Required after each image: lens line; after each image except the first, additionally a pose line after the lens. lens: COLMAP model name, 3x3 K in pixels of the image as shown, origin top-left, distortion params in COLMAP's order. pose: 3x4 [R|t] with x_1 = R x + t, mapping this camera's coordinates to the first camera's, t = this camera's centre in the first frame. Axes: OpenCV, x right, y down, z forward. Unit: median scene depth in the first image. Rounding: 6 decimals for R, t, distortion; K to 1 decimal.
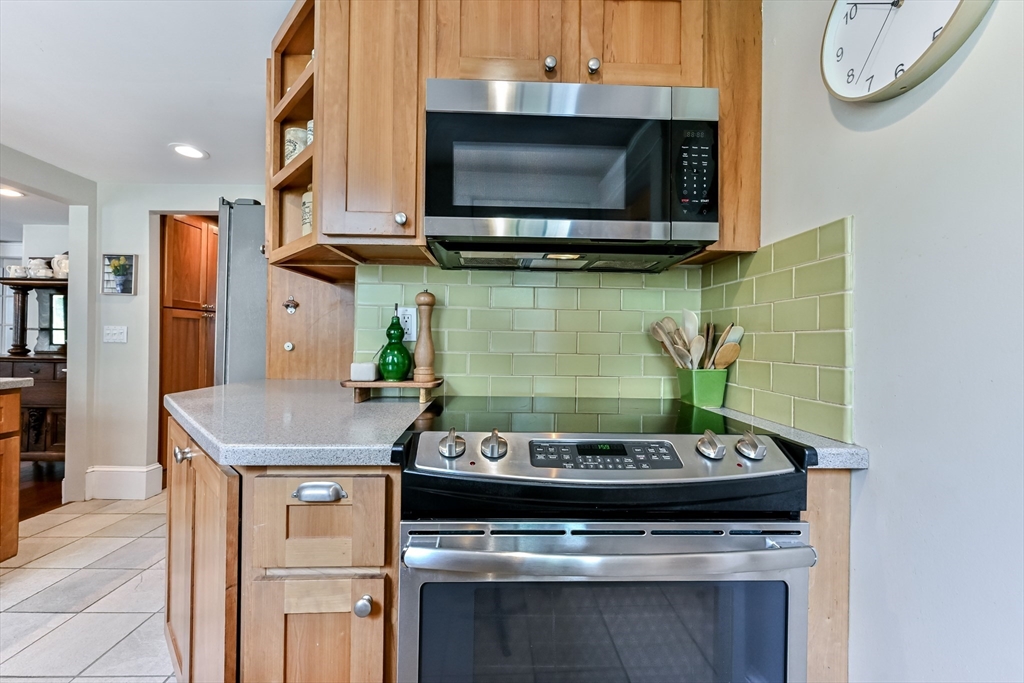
lens RADIAL K [[410.8, 0, 511.6], [0, 410.8, 335.1], [0, 0, 1]] dist [-0.000115, -0.000852]
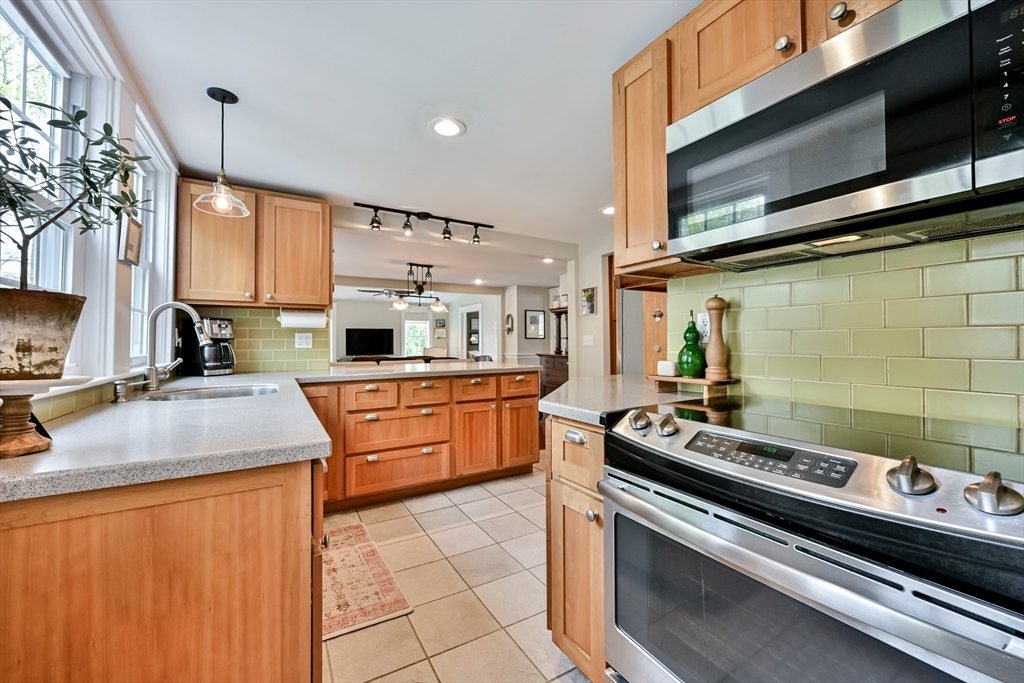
lens RADIAL K [[410.8, 0, 502.6], [0, 410.8, 337.1], [0, 0, 1]] dist [-0.000115, -0.000852]
pose [[0.472684, -0.024579, -0.880889, 0.484270], [0.022775, 0.999618, -0.015671, 0.004137], [0.880937, -0.012655, 0.473063, -0.009976]]
